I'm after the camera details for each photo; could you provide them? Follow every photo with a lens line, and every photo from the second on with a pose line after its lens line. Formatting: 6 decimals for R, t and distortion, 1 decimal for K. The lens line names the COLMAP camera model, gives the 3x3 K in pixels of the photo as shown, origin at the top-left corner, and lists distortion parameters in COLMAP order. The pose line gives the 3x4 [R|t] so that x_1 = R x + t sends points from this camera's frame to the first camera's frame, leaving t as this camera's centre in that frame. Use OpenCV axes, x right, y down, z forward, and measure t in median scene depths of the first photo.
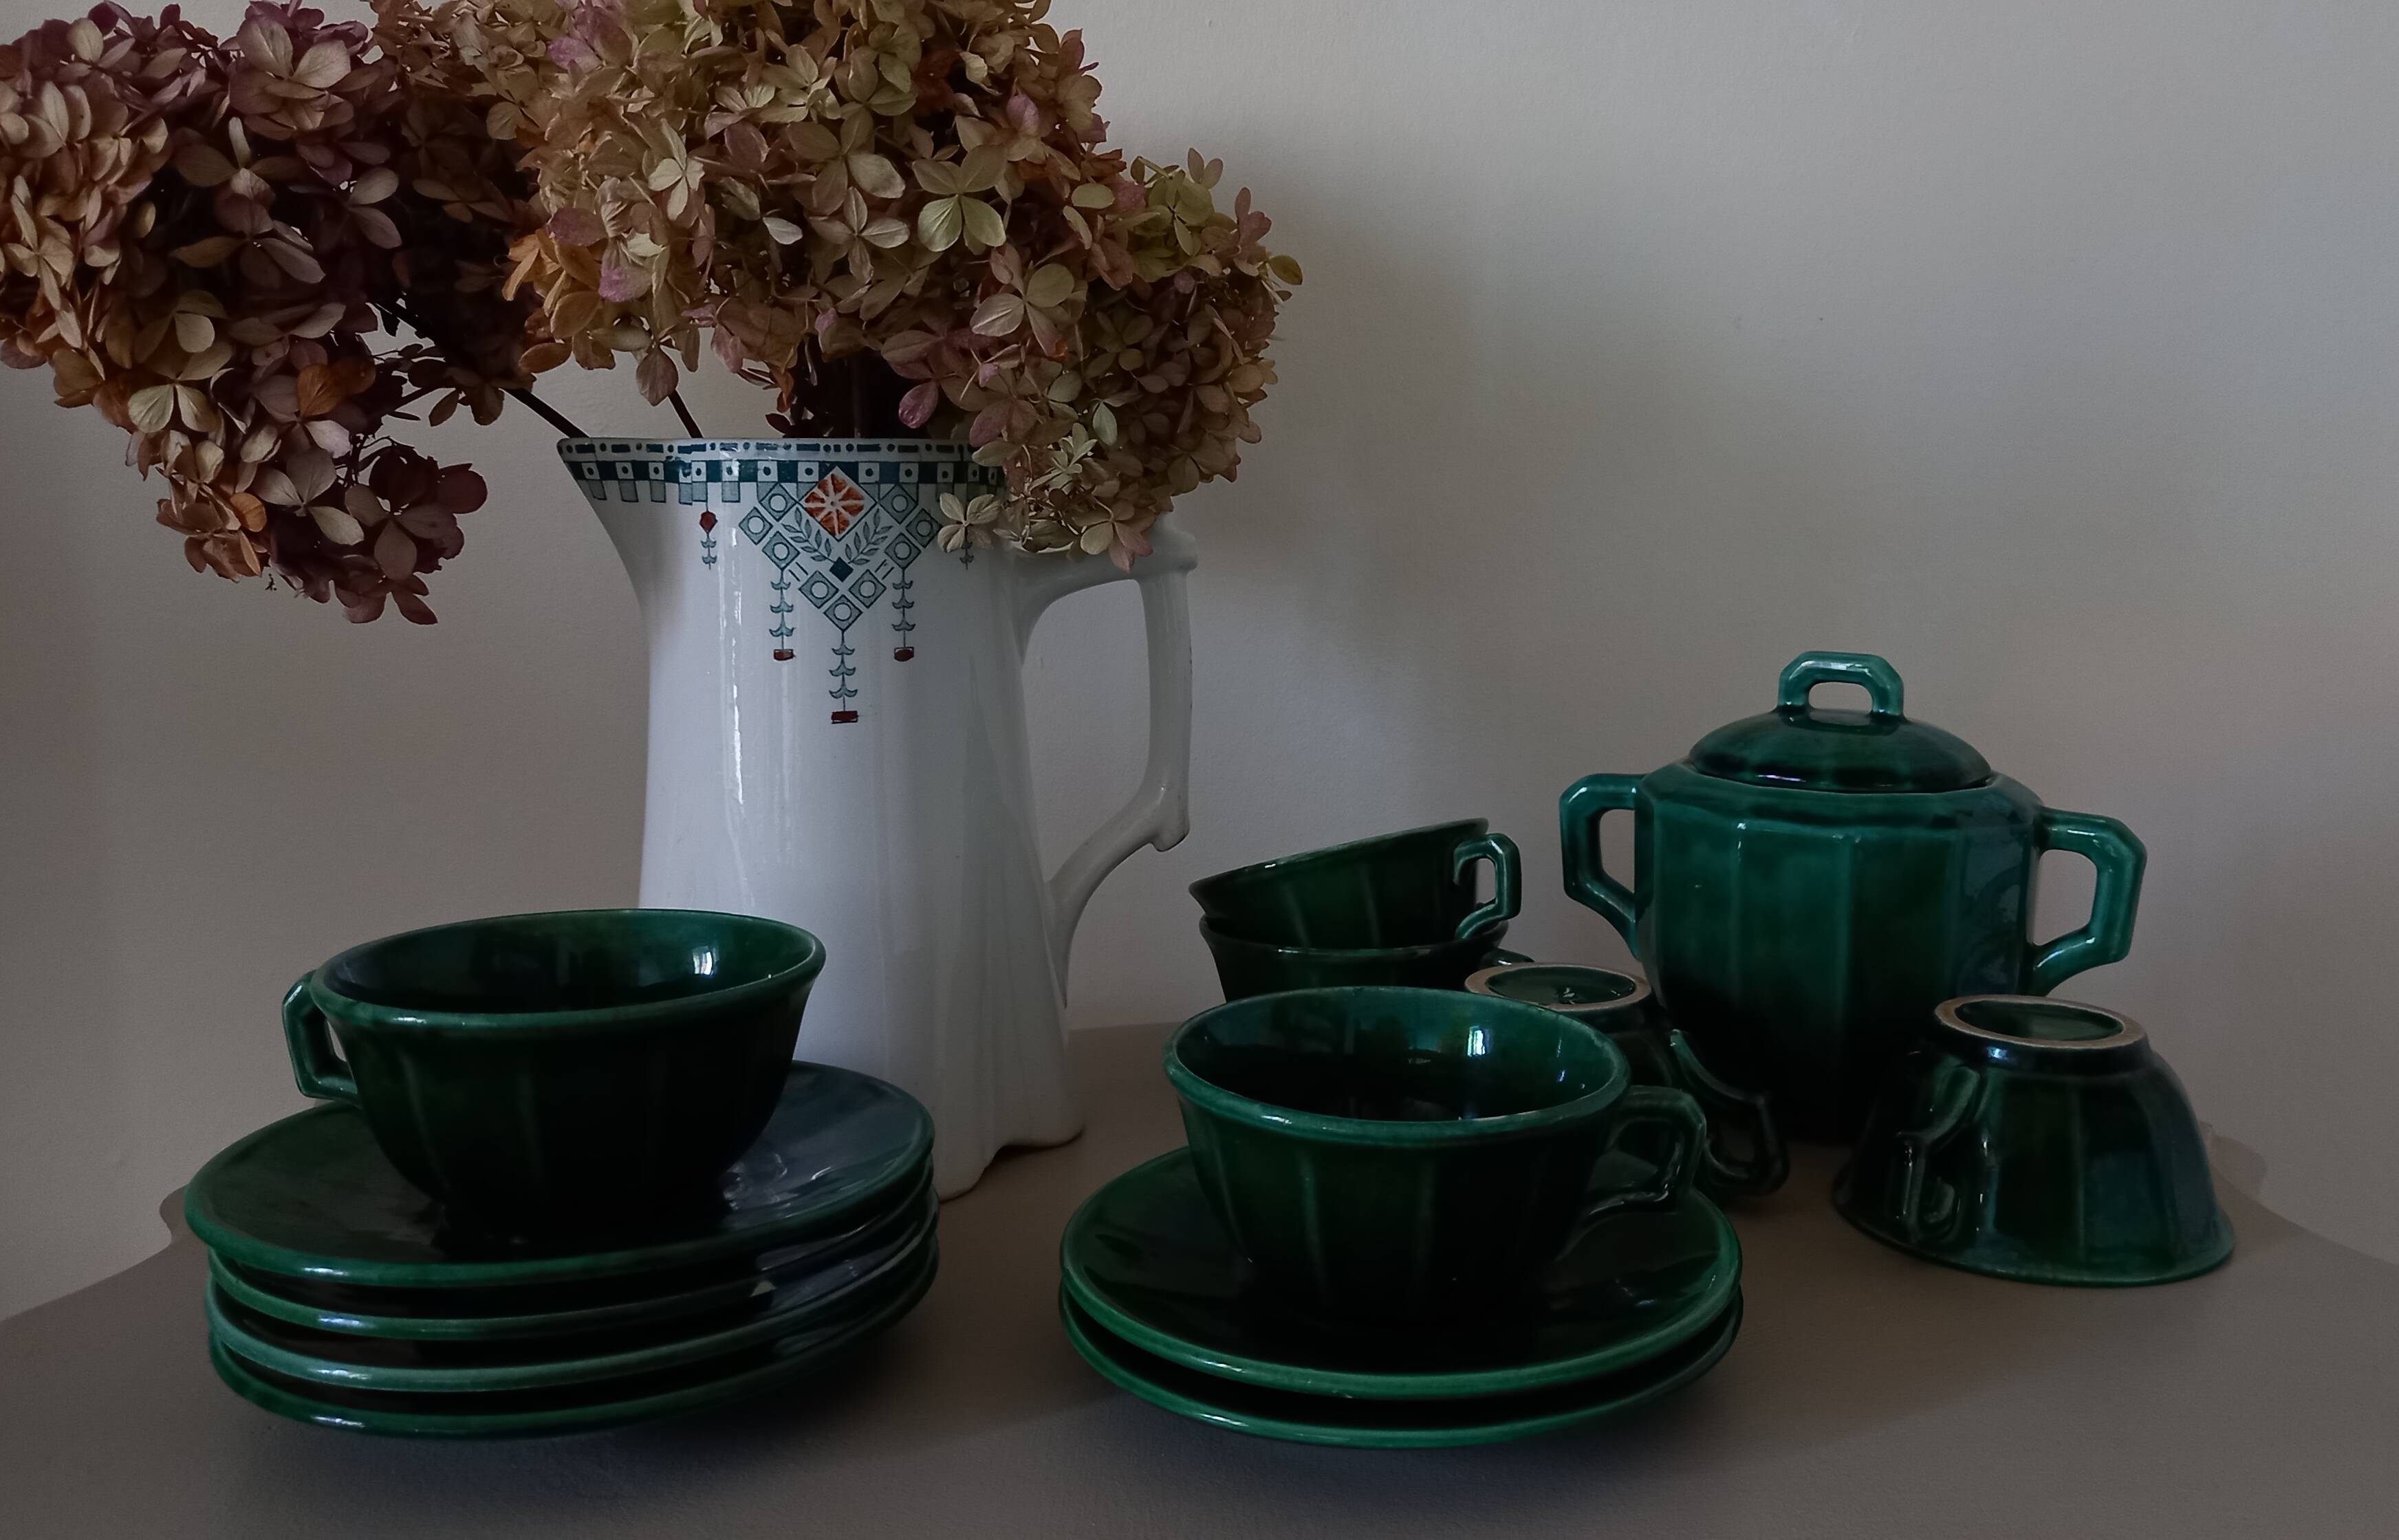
lens RADIAL K [[2073.1, 0, 1298.1], [0, 2073.1, 758.2], [0, 0, 1]] dist [-0.000520, -0.005358]
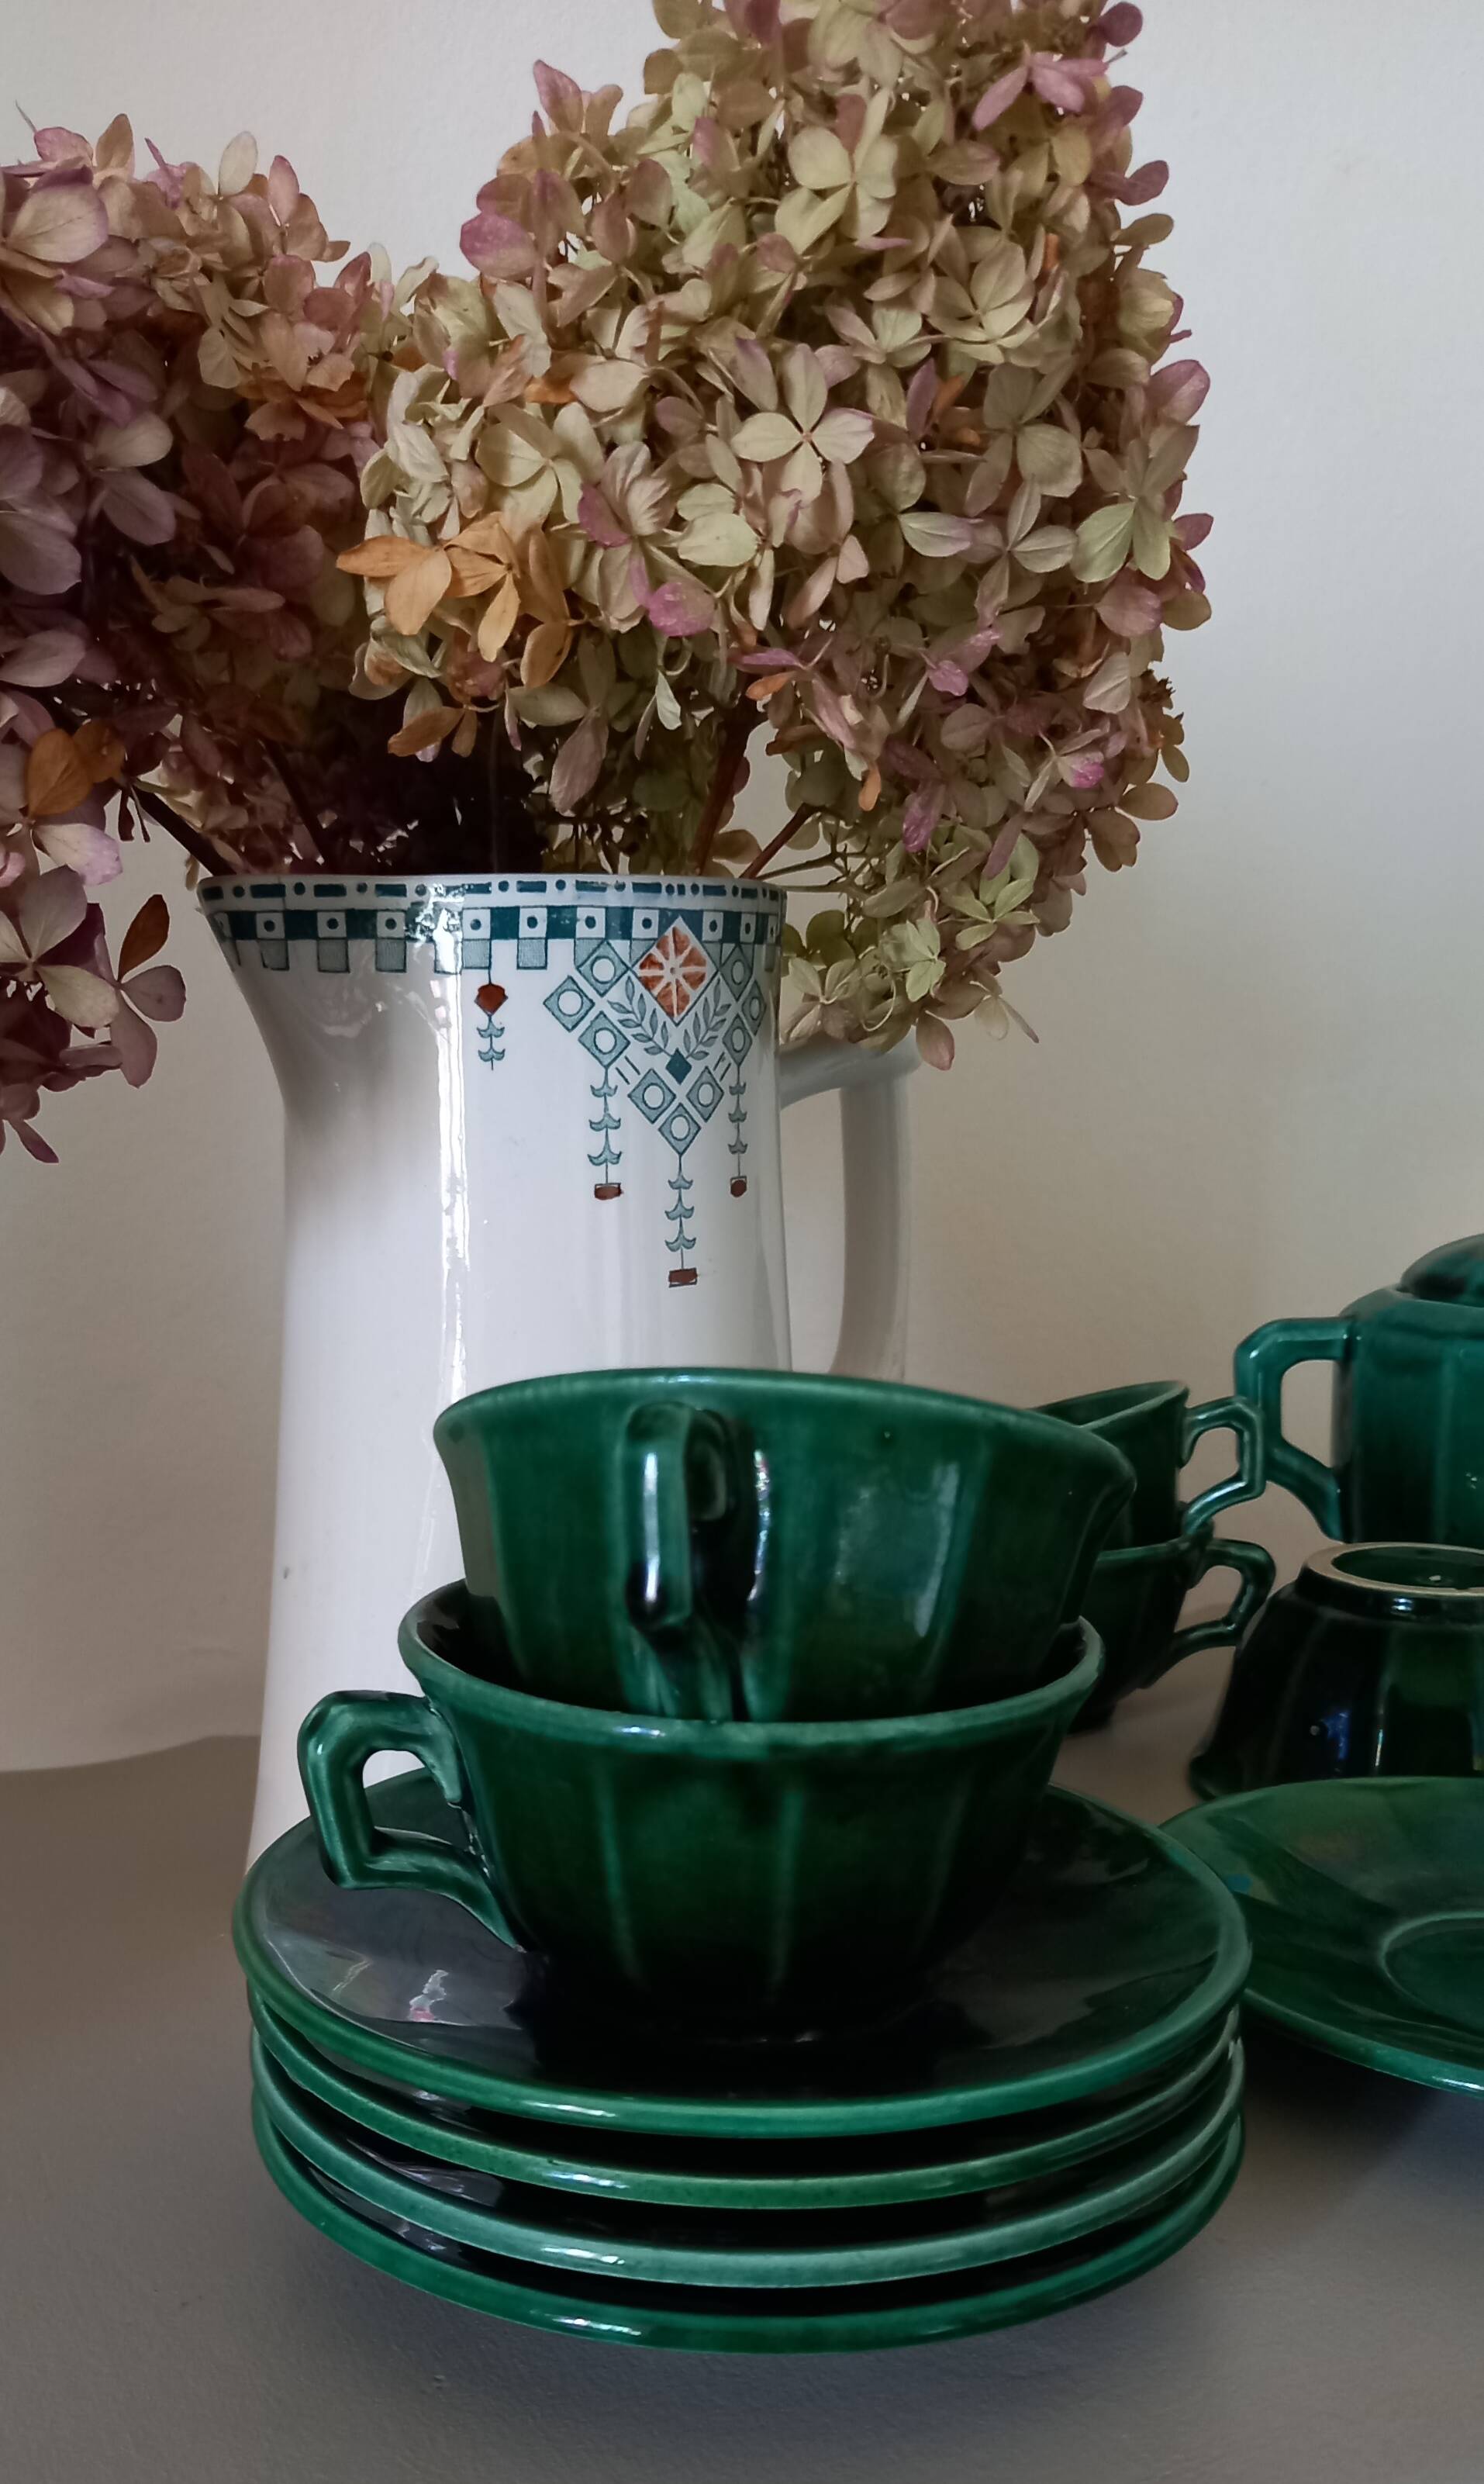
lens RADIAL K [[2398.0, 0, 735.3], [0, 2398.0, 1595.4], [0, 0, 1]] dist [-0.004262, -0.016963]
pose [[0.934045, -0.091839, 0.345145, -0.502657], [0.058044, 0.992560, 0.107030, 0.001585], [-0.352407, -0.079937, 0.932427, 0.217328]]
